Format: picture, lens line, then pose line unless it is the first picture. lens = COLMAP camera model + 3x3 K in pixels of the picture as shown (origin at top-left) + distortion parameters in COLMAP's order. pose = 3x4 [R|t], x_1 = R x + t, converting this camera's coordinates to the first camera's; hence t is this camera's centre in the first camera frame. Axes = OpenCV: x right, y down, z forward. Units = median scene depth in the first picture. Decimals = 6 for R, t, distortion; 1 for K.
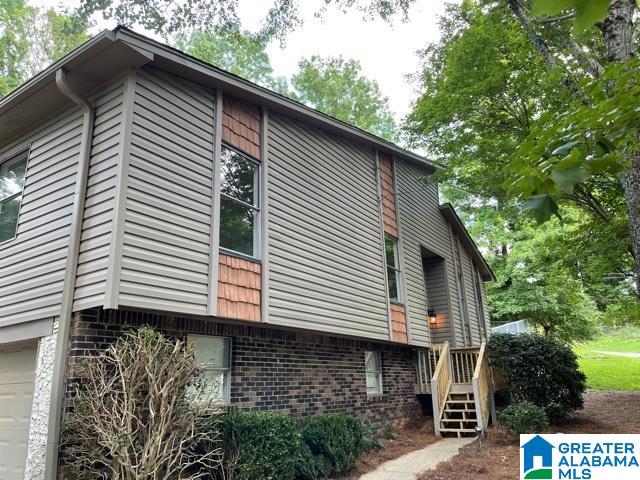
lens RADIAL K [[479.3, 0, 317.4], [0, 479.3, 239.7], [0, 0, 1]] dist [0.075109, -0.081378]
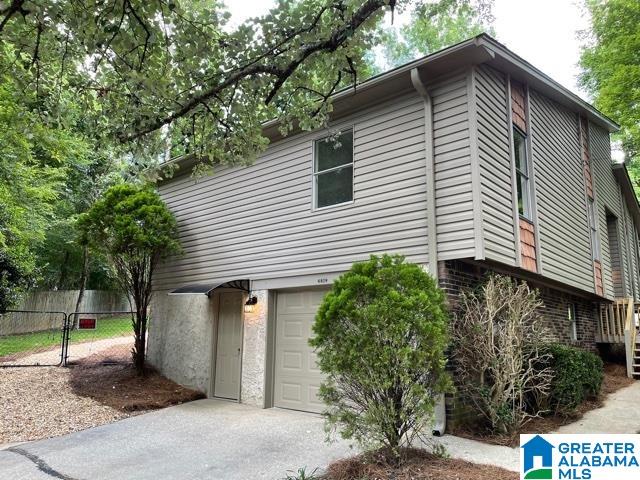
lens RADIAL K [[479.3, 0, 324.0], [0, 479.3, 248.6], [0, 0, 1]] dist [0.075109, -0.081378]
pose [[0.991905, 0.024459, -0.124608, -0.358511], [-0.009743, 0.993041, 0.117366, -0.020333], [0.126612, -0.115202, 0.985240, -0.185515]]
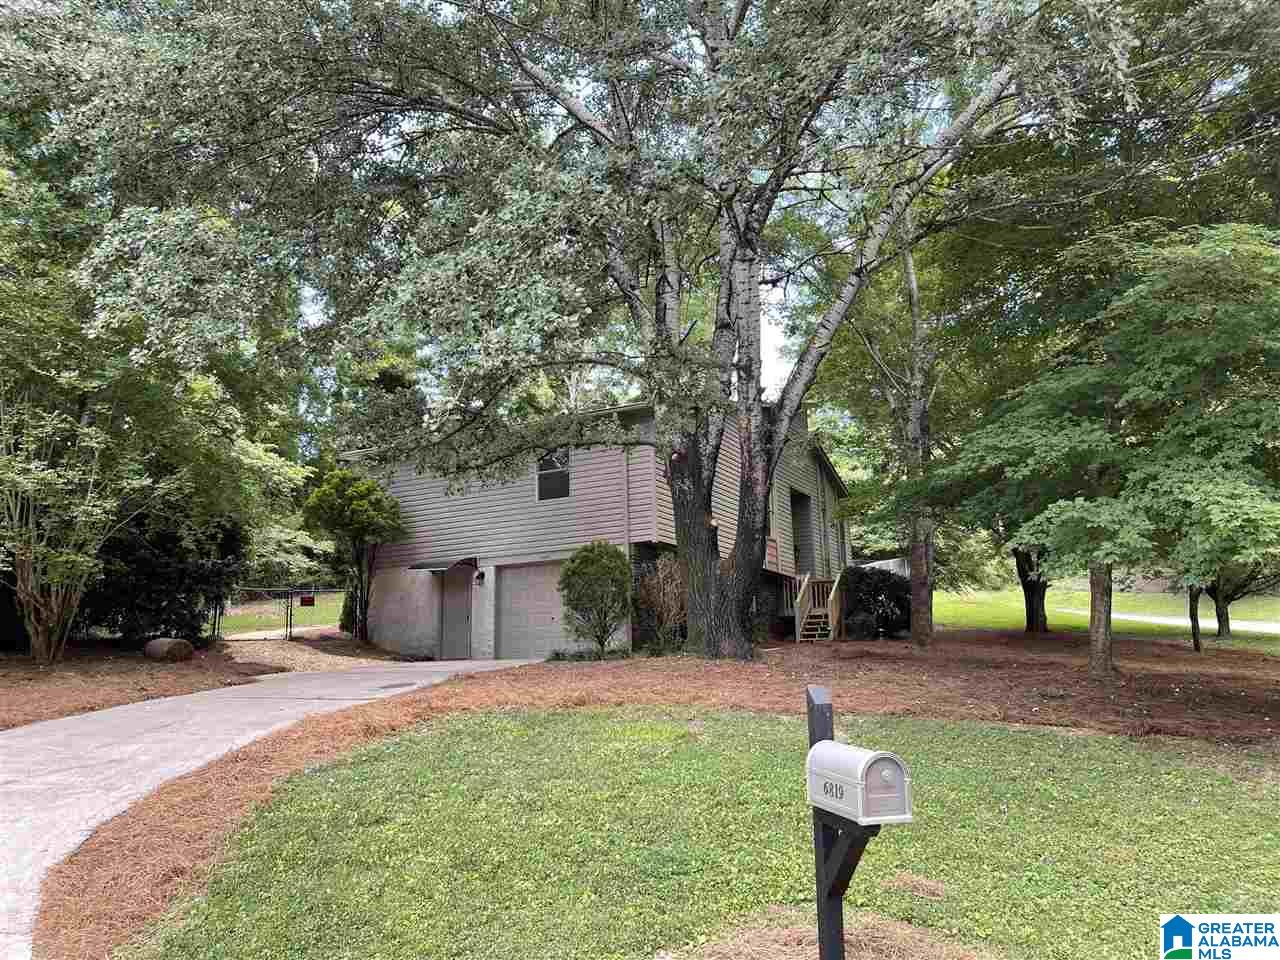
lens RADIAL K [[958.5, 0, 639.8], [0, 958.5, 476.4], [0, 0, 1]] dist [0.075109, -0.081378]
pose [[0.995033, 0.033766, 0.093639, -0.462664], [-0.041489, 0.995785, 0.081794, -0.245972], [-0.090482, -0.085273, 0.992241, -1.588805]]
